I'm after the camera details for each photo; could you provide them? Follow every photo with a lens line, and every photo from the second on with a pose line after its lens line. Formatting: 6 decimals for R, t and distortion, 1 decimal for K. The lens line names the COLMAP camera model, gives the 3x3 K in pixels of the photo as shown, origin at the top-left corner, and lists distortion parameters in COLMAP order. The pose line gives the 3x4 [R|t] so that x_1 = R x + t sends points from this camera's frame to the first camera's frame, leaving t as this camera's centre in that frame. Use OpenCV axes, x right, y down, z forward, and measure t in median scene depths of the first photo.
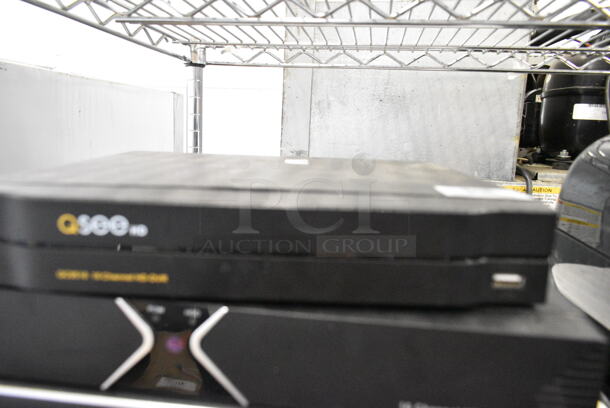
lens RADIAL K [[453.3, 0, 299.6], [0, 453.3, 212.3], [0, 0, 1]] dist [-0.029986, 0.024431]
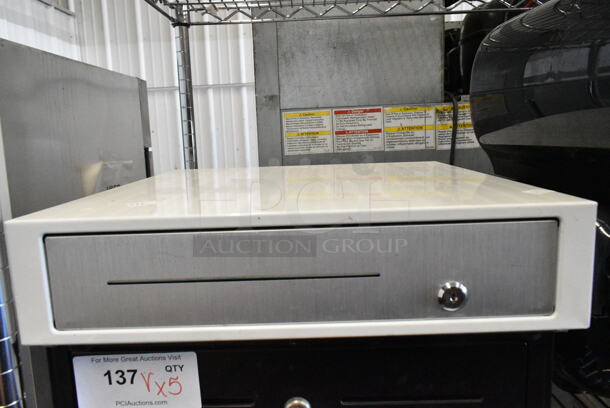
lens RADIAL K [[453.3, 0, 303.6], [0, 453.3, 202.6], [0, 0, 1]] dist [-0.029986, 0.024431]
pose [[0.987518, -0.100547, 0.121235, -0.102111], [0.104475, 0.994175, -0.026476, 0.209622], [-0.117867, 0.038812, 0.992271, -0.210869]]
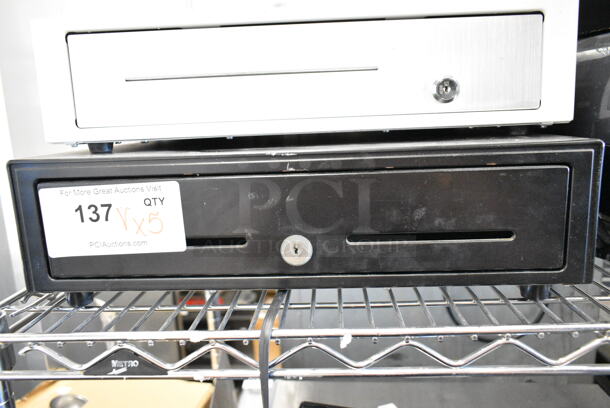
lens RADIAL K [[453.3, 0, 308.6], [0, 453.3, 200.6], [0, 0, 1]] dist [-0.029986, 0.024431]
pose [[0.990760, -0.102879, 0.088375, -0.092859], [0.101181, 0.994591, 0.023498, 0.372247], [-0.090314, -0.014339, 0.995810, -0.132929]]
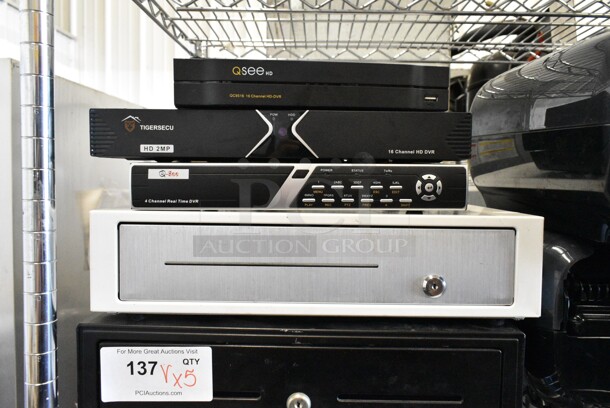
lens RADIAL K [[497.1, 0, 313.0], [0, 497.1, 202.5], [0, 0, 1]] dist [-0.012414, -0.004456]
pose [[0.988301, -0.037199, 0.147913, -0.136492], [0.055299, 0.991208, -0.120205, 0.251381], [-0.142141, 0.126978, 0.981668, -0.347404]]
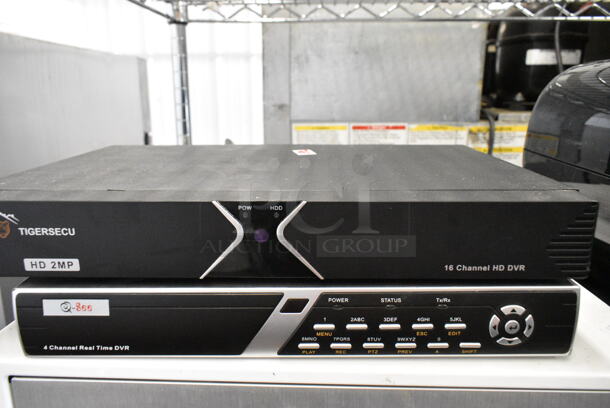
lens RADIAL K [[453.3, 0, 304.8], [0, 453.3, 201.7], [0, 0, 1]] dist [-0.029986, 0.024431]
pose [[0.992284, -0.068475, 0.103361, -0.078637], [0.063092, 0.996519, 0.054482, 0.038770], [-0.106732, -0.047541, 0.993151, -0.061400]]
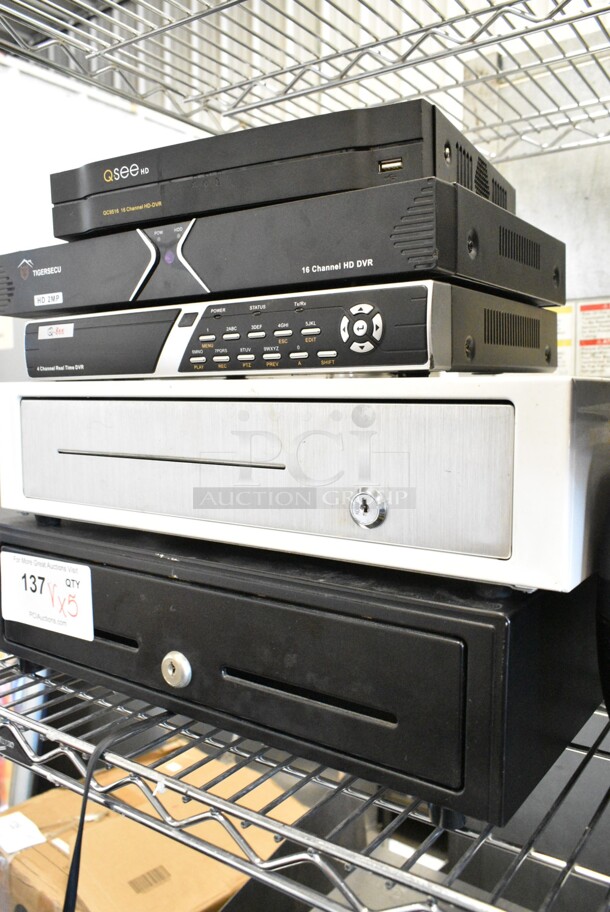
lens RADIAL K [[733.6, 0, 308.8], [0, 733.6, 453.0], [0, 0, 1]] dist [-0.027124, -0.004525]
pose [[0.900429, -0.007631, -0.434937, 0.300885], [-0.035762, 0.995163, -0.091495, 0.300355], [0.433531, 0.097939, 0.895800, -0.213378]]
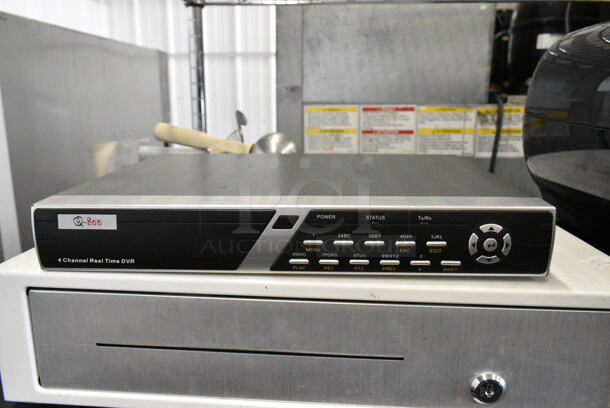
lens RADIAL K [[453.3, 0, 306.2], [0, 453.3, 199.8], [0, 0, 1]] dist [-0.029986, 0.024431]
pose [[0.996292, -0.055150, 0.066039, -0.062909], [0.052747, 0.997900, 0.037607, 0.105163], [-0.067975, -0.033985, 0.997108, -0.094046]]
